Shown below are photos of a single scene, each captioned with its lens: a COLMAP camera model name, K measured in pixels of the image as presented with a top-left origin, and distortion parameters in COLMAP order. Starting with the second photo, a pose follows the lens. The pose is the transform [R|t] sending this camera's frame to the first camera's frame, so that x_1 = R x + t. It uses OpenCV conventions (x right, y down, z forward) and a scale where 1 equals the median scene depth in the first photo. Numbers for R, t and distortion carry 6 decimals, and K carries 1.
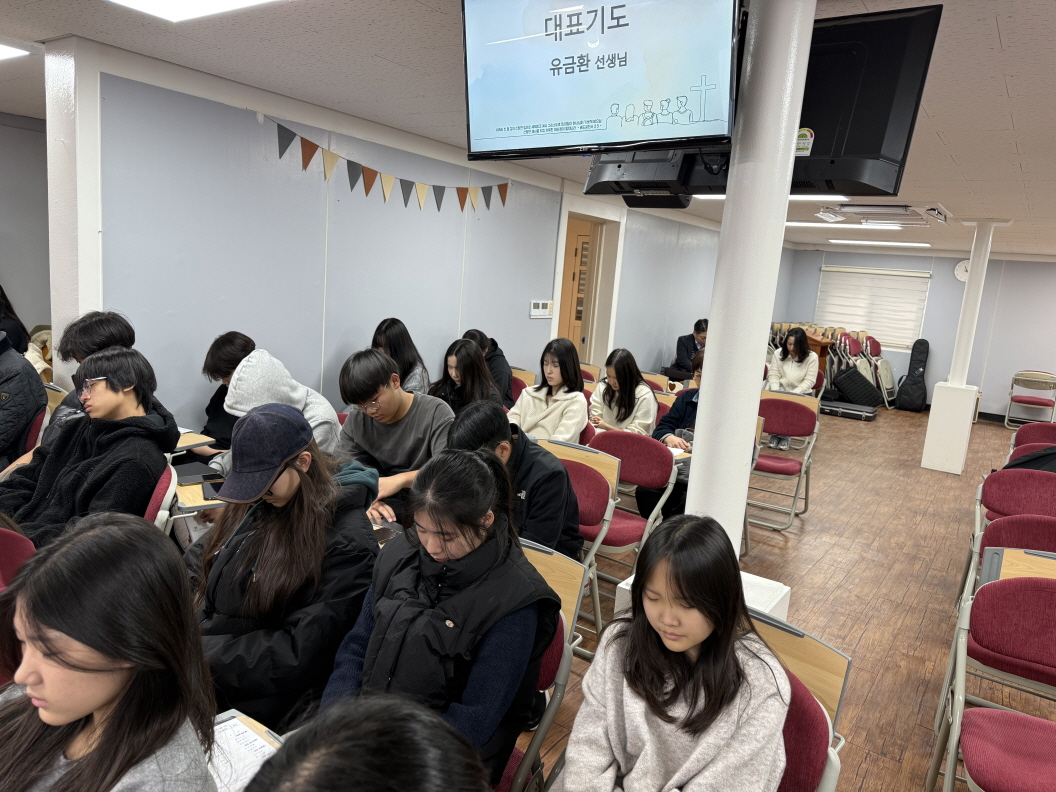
lens RADIAL K [[737.2, 0, 528.0], [0, 737.2, 396.0], [0, 0, 1]] dist [0.047854, -0.071063]
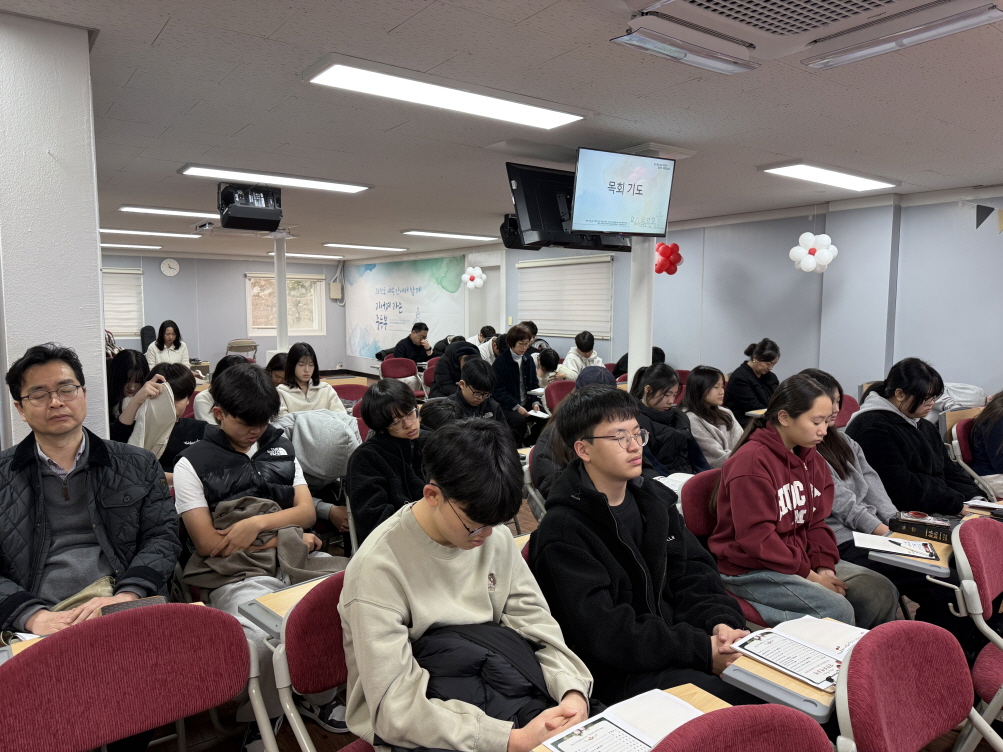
lens RADIAL K [[693.5, 0, 486.6], [0, 693.5, 373.9], [0, 0, 1]] dist [0.088199, -0.130993]
pose [[0.322391, -0.175226, 0.930247, -0.831027], [0.178053, 0.976402, 0.122213, -0.100585], [-0.929710, 0.126233, 0.345983, 0.281537]]
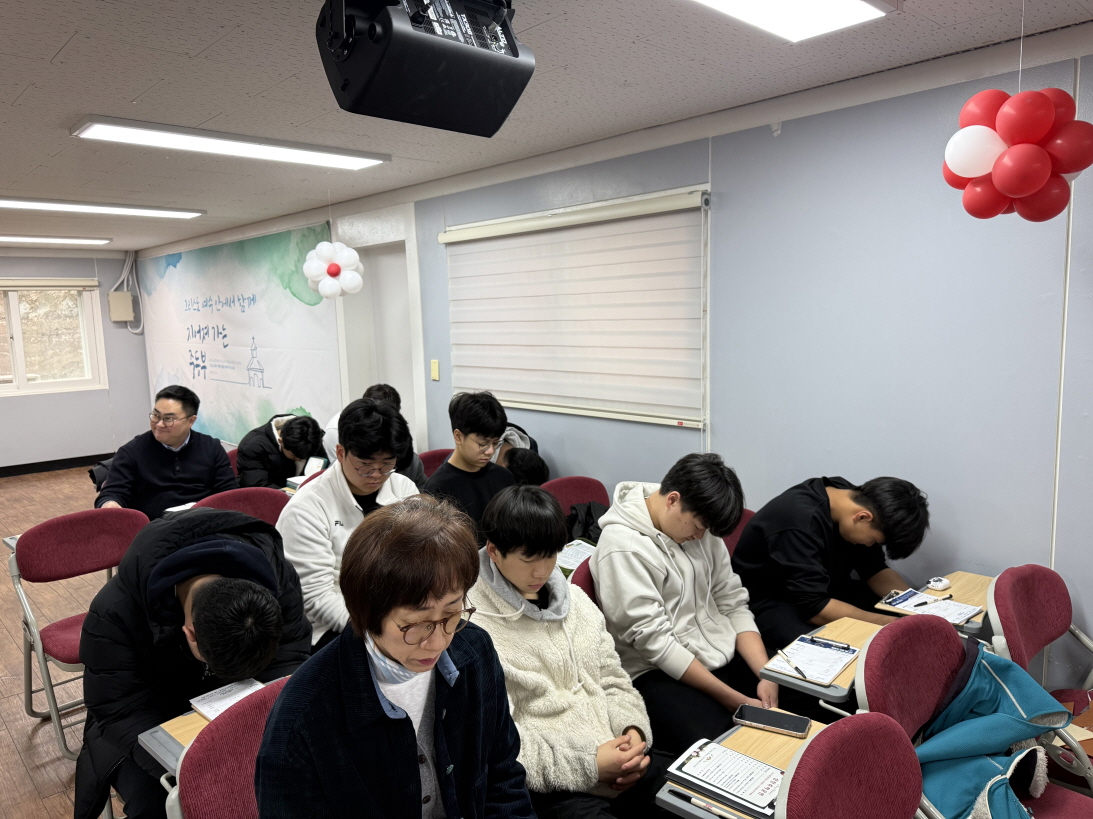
lens RADIAL K [[752.0, 0, 547.6], [0, 752.0, 404.9], [0, 0, 1]] dist [0.006515, -0.030173]
pose [[0.179188, -0.211404, 0.960833, 0.260120], [0.201354, 0.963847, 0.174516, -0.082872], [-0.962989, 0.162197, 0.215277, 0.577889]]
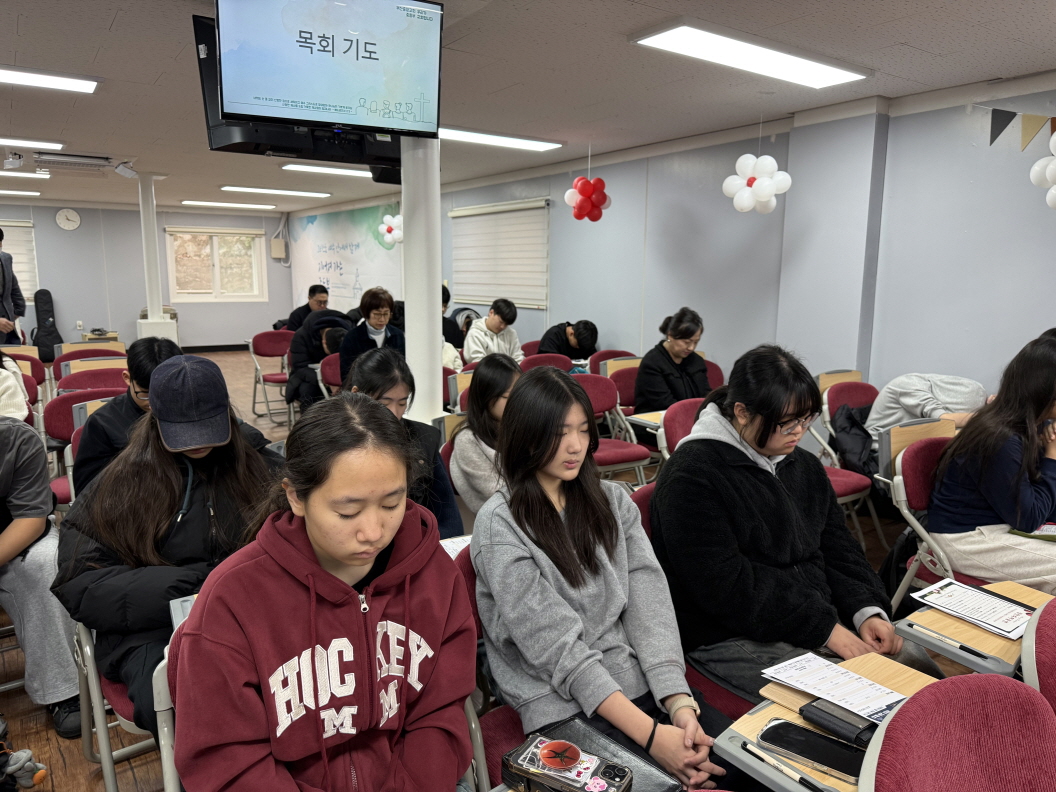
lens RADIAL K [[737.2, 0, 528.0], [0, 737.2, 396.0], [0, 0, 1]] dist [0.047854, -0.071063]
pose [[0.339283, -0.234978, 0.910864, -0.448086], [0.172579, 0.967412, 0.185283, -0.023760], [-0.924718, 0.094333, 0.368779, 0.100806]]
